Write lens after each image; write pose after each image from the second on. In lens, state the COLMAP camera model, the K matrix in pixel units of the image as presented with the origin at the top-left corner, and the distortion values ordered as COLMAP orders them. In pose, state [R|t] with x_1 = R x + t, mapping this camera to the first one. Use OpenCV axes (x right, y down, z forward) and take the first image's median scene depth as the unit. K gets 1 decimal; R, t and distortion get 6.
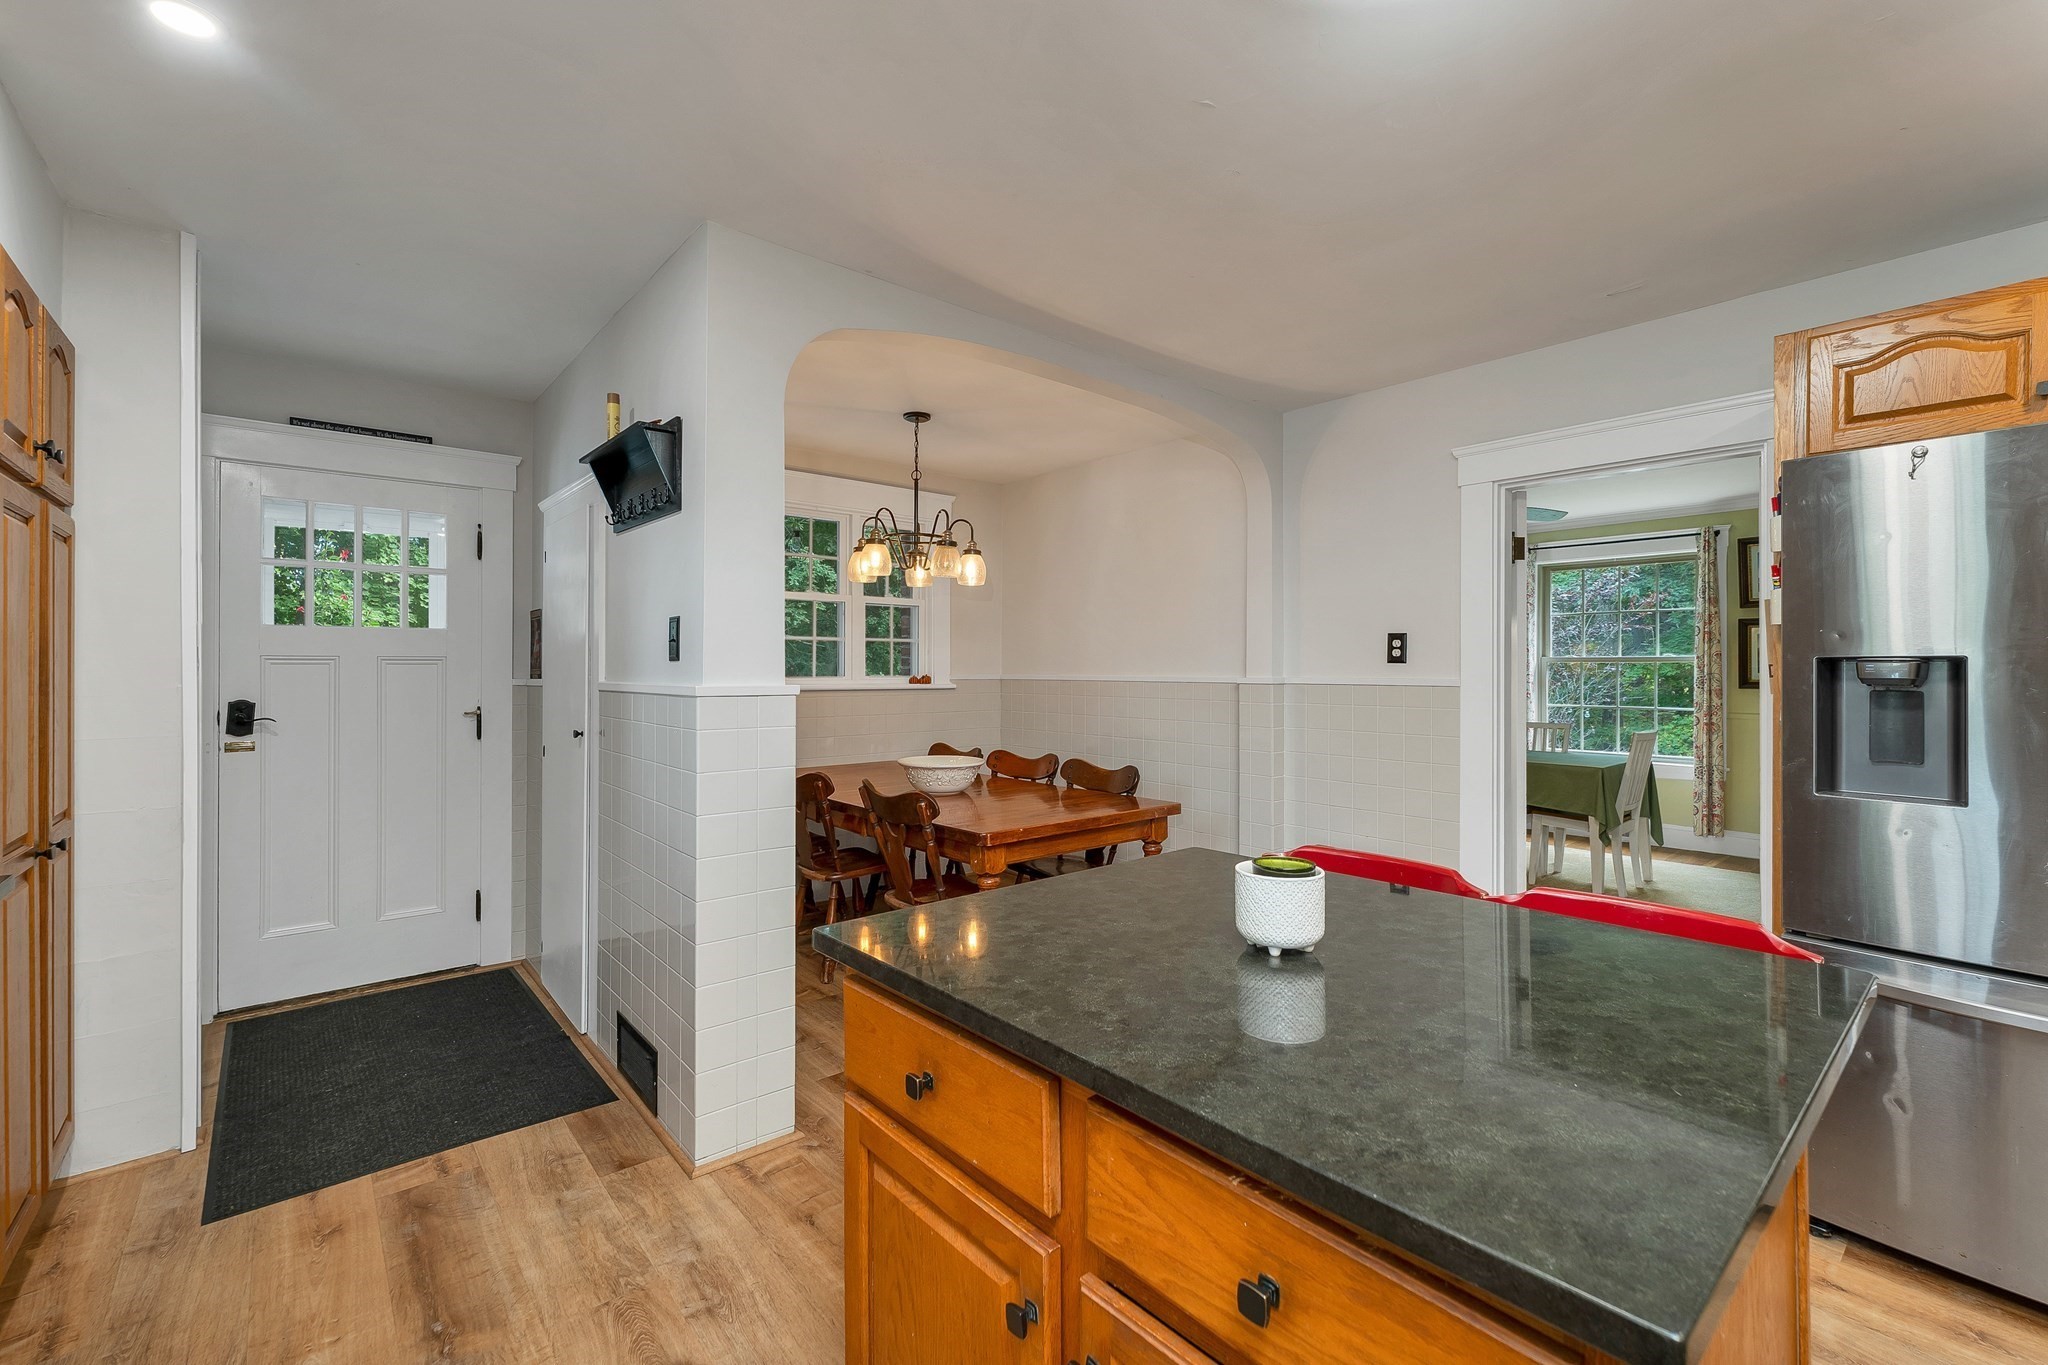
lens RADIAL K [[852.8, 0, 1011.6], [0, 852.8, 682.4], [0, 0, 1]] dist [0.001236, -0.000016]
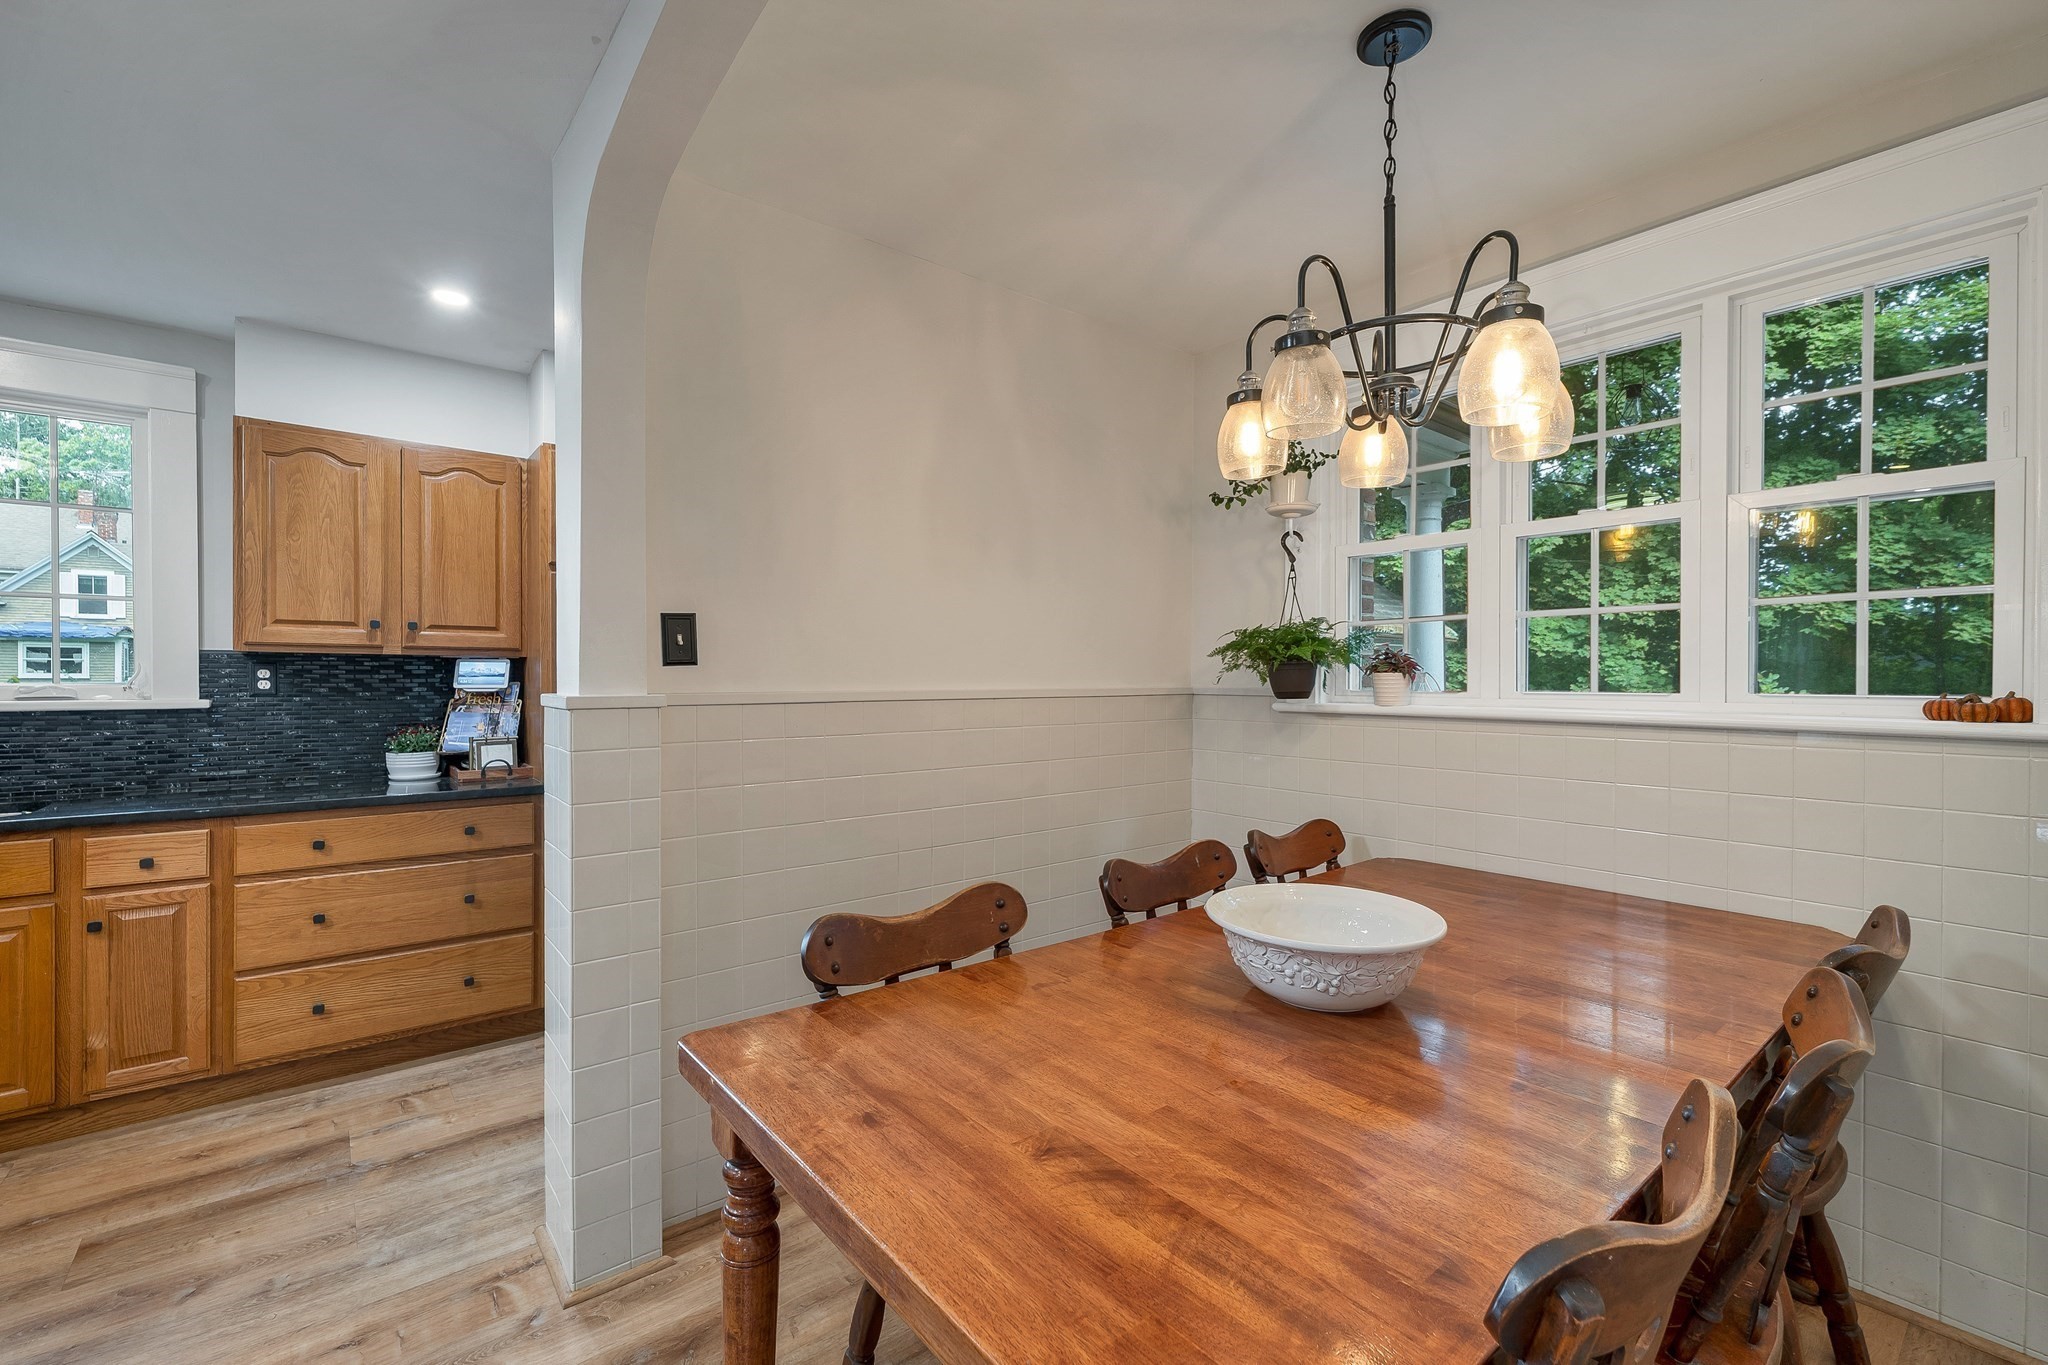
lens RADIAL K [[870.8, 0, 1026.2], [0, 870.8, 698.9], [0, 0, 1]] dist [0.003326, 0.000723]
pose [[-0.019980, 0.020975, -0.999580, 0.335326], [-0.012439, 0.999697, 0.021226, -0.013996], [0.999723, 0.012857, -0.019713, 0.945344]]
